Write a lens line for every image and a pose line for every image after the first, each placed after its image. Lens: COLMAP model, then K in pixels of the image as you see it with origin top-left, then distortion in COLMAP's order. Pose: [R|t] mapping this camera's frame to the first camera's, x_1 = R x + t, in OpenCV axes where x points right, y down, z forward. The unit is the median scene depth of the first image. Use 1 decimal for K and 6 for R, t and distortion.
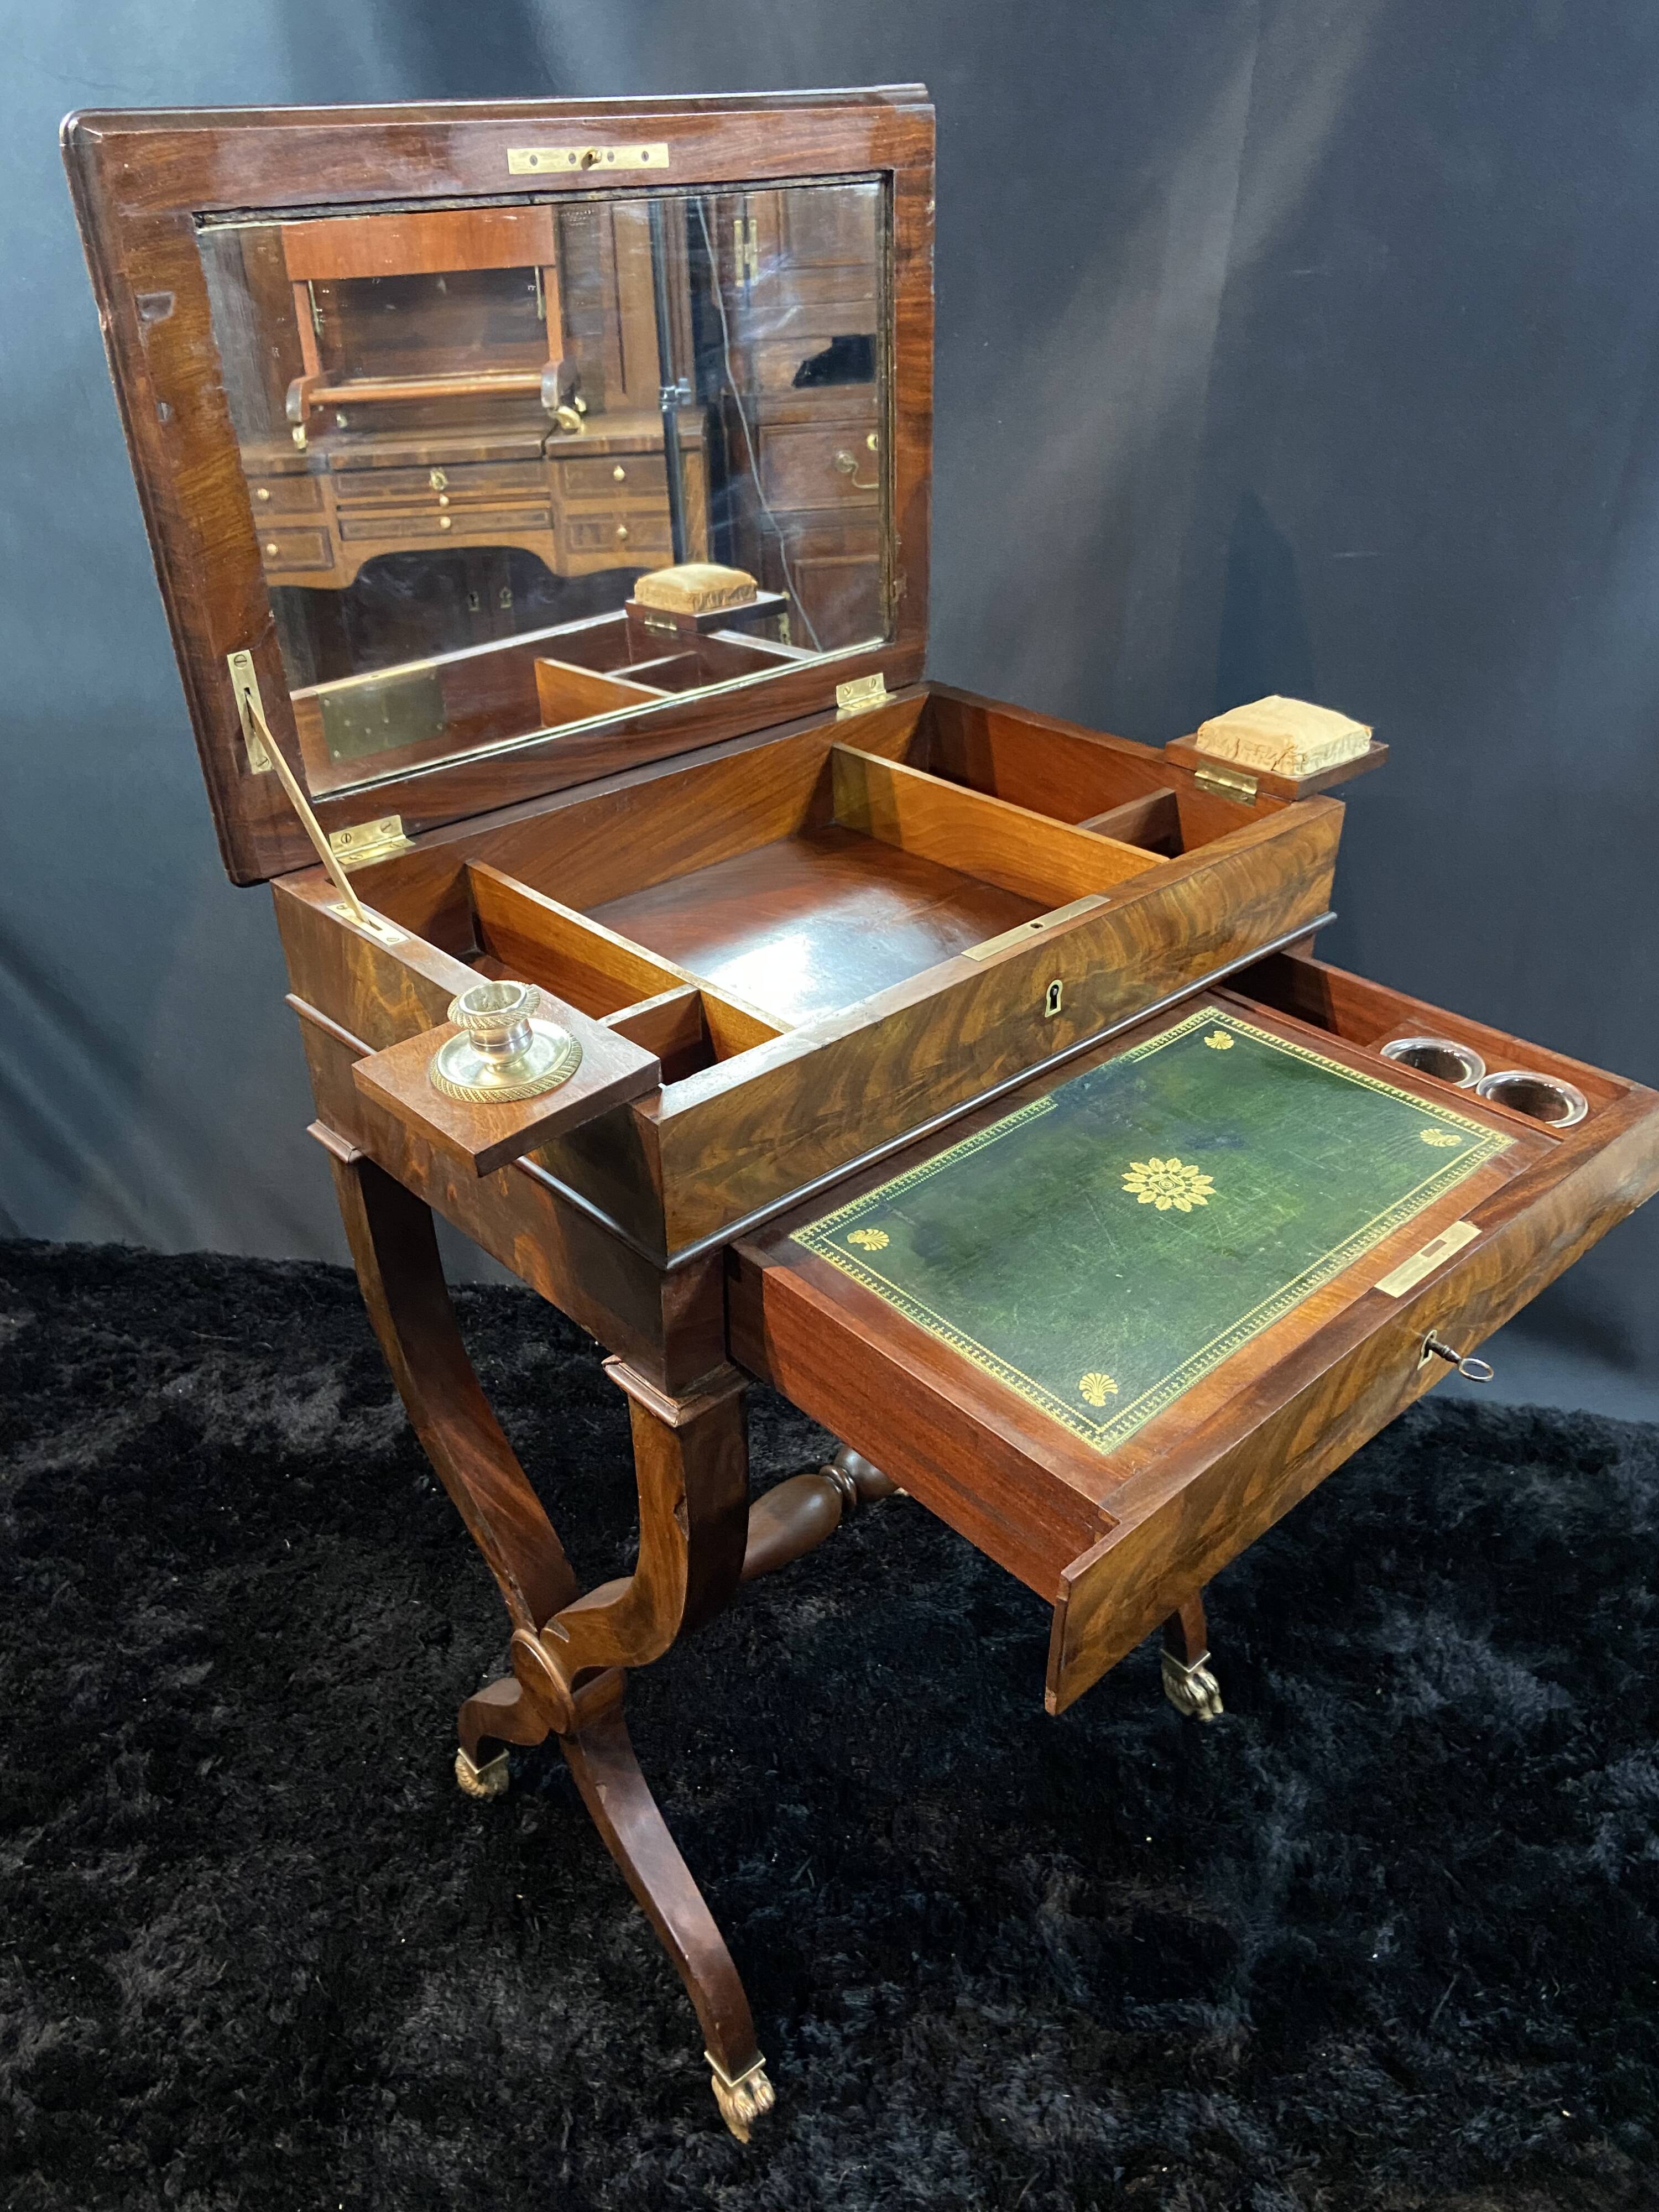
lens RADIAL K [[1650.9, 0, 829.2], [0, 1650.9, 1098.7], [0, 0, 1]] dist [0.130548, -0.171587]
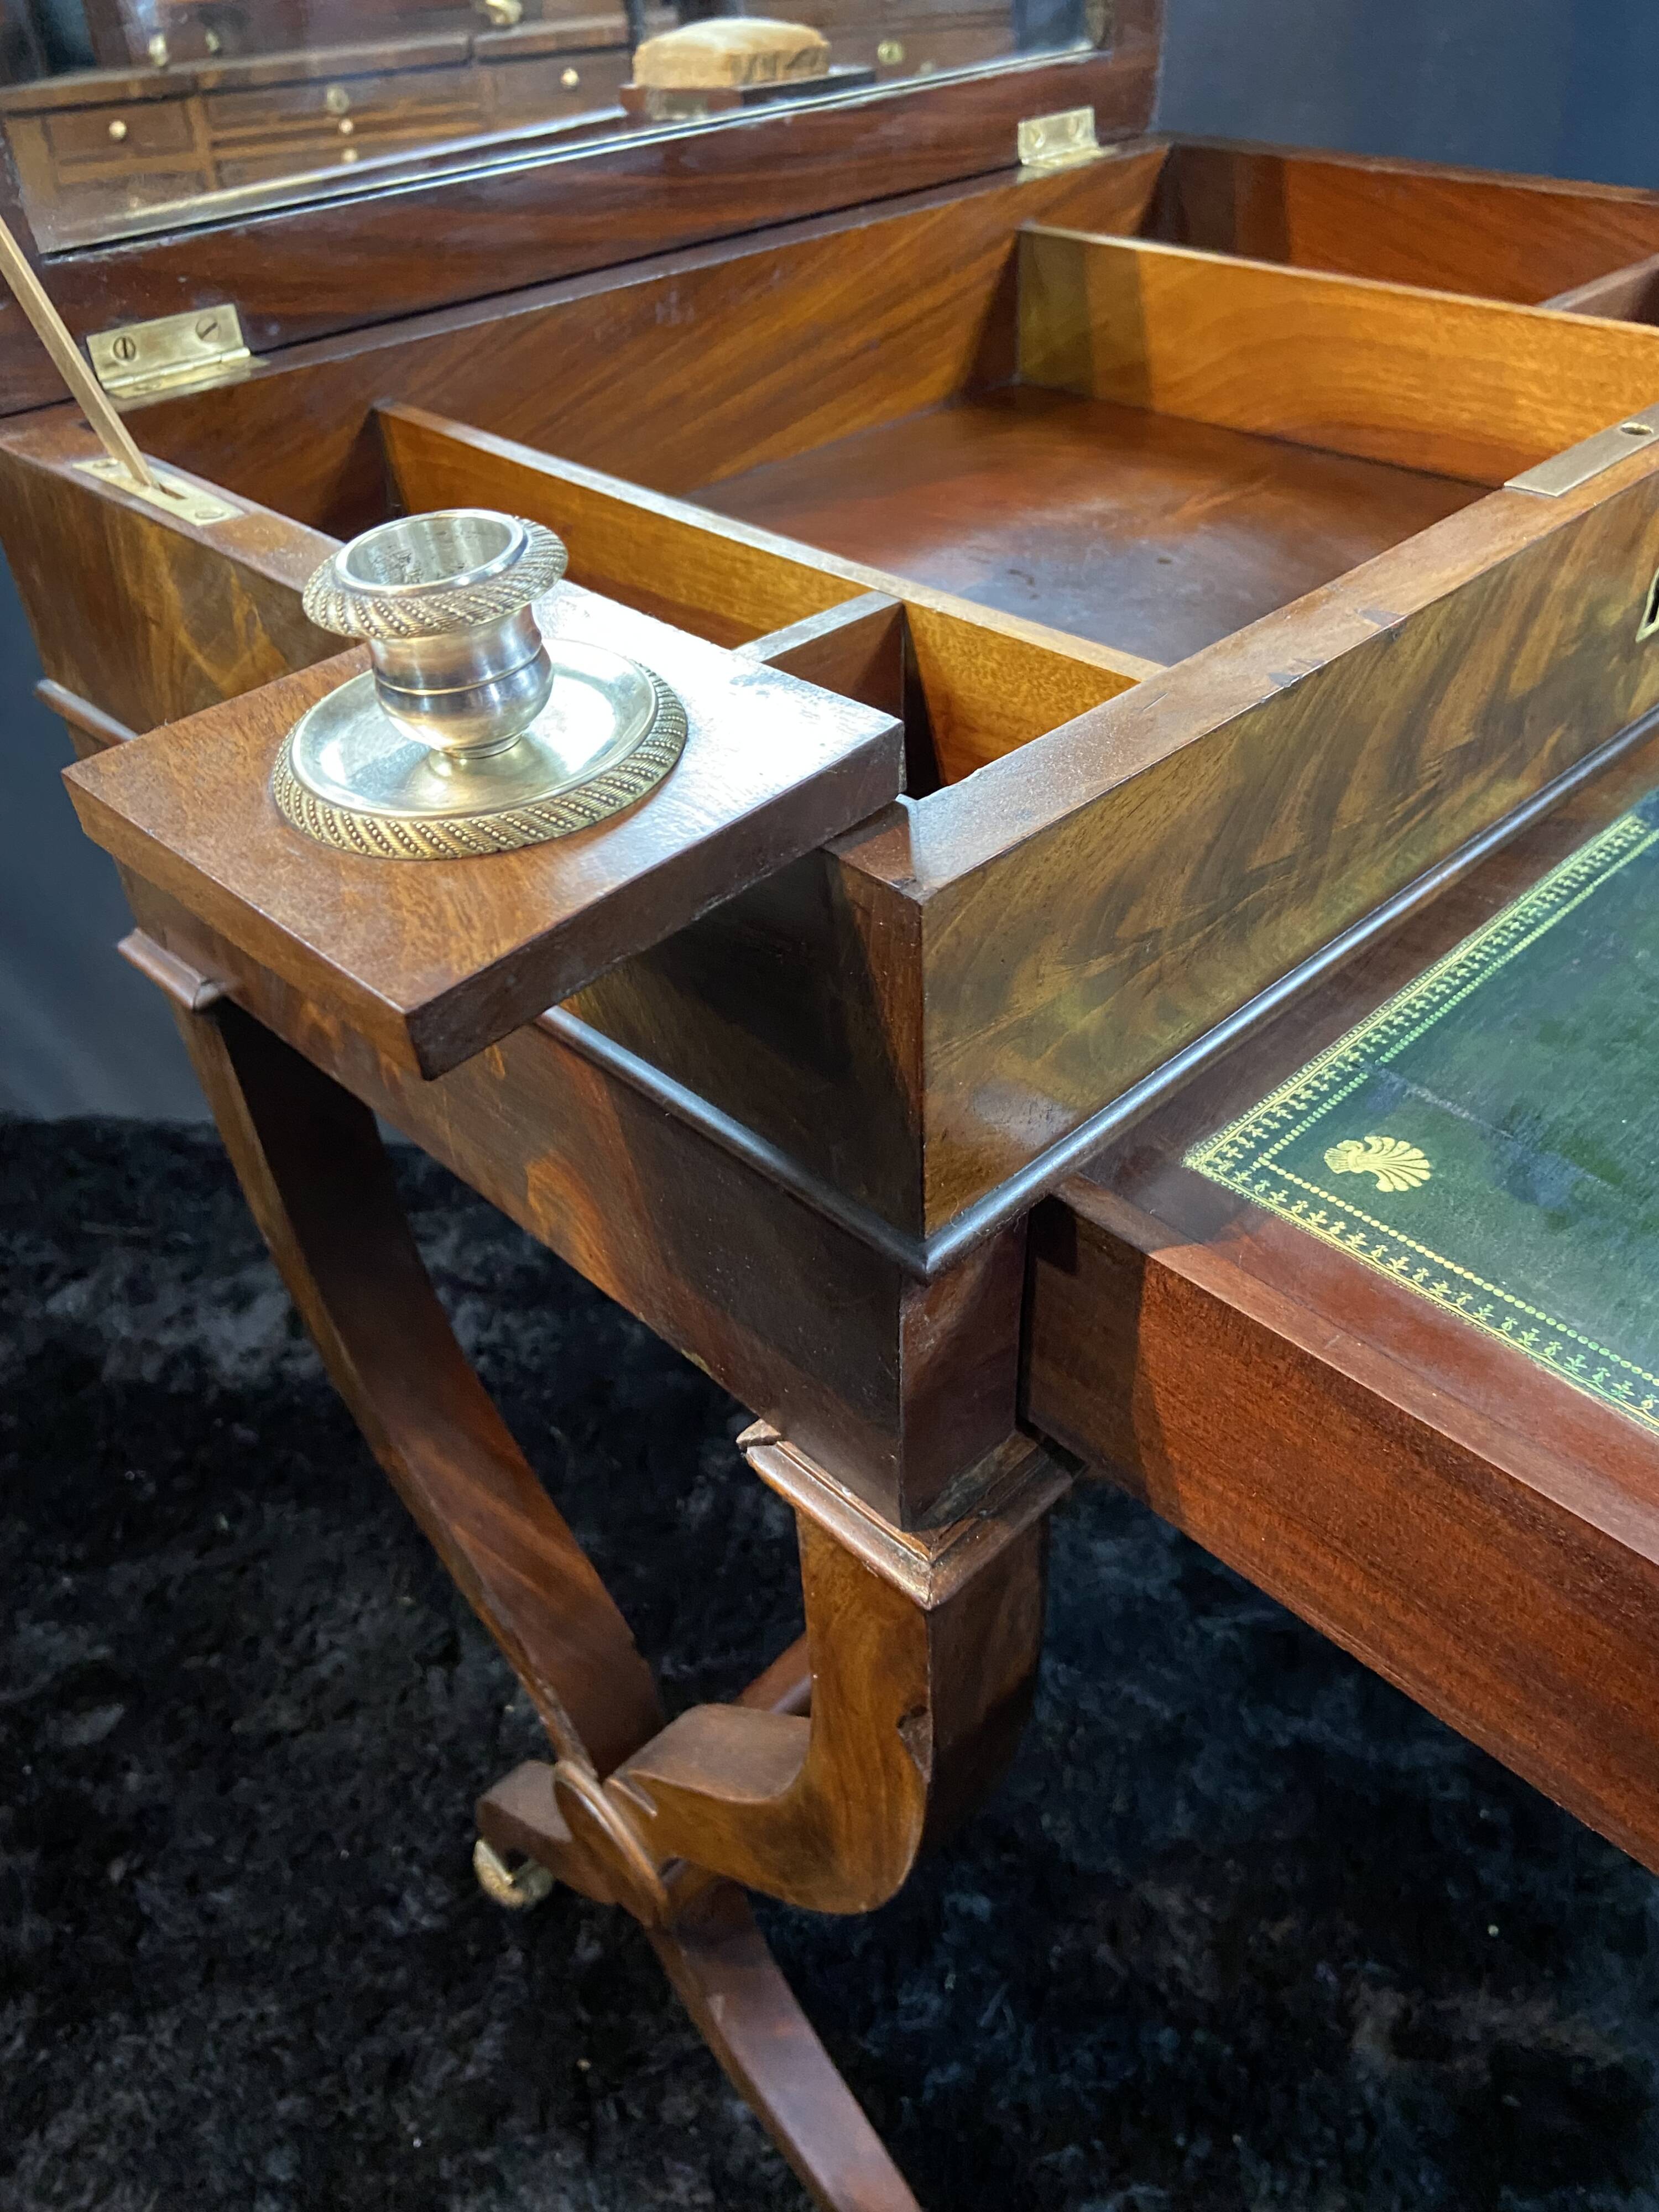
lens RADIAL K [[1665.4, 0, 841.6], [0, 1665.4, 1095.2], [0, 0, 1]] dist [0.134076, -0.180254]
pose [[0.999080, -0.041125, 0.012136, -0.075618], [0.039386, 0.992066, 0.119389, 0.007999], [-0.016949, -0.118802, 0.992773, 0.381186]]
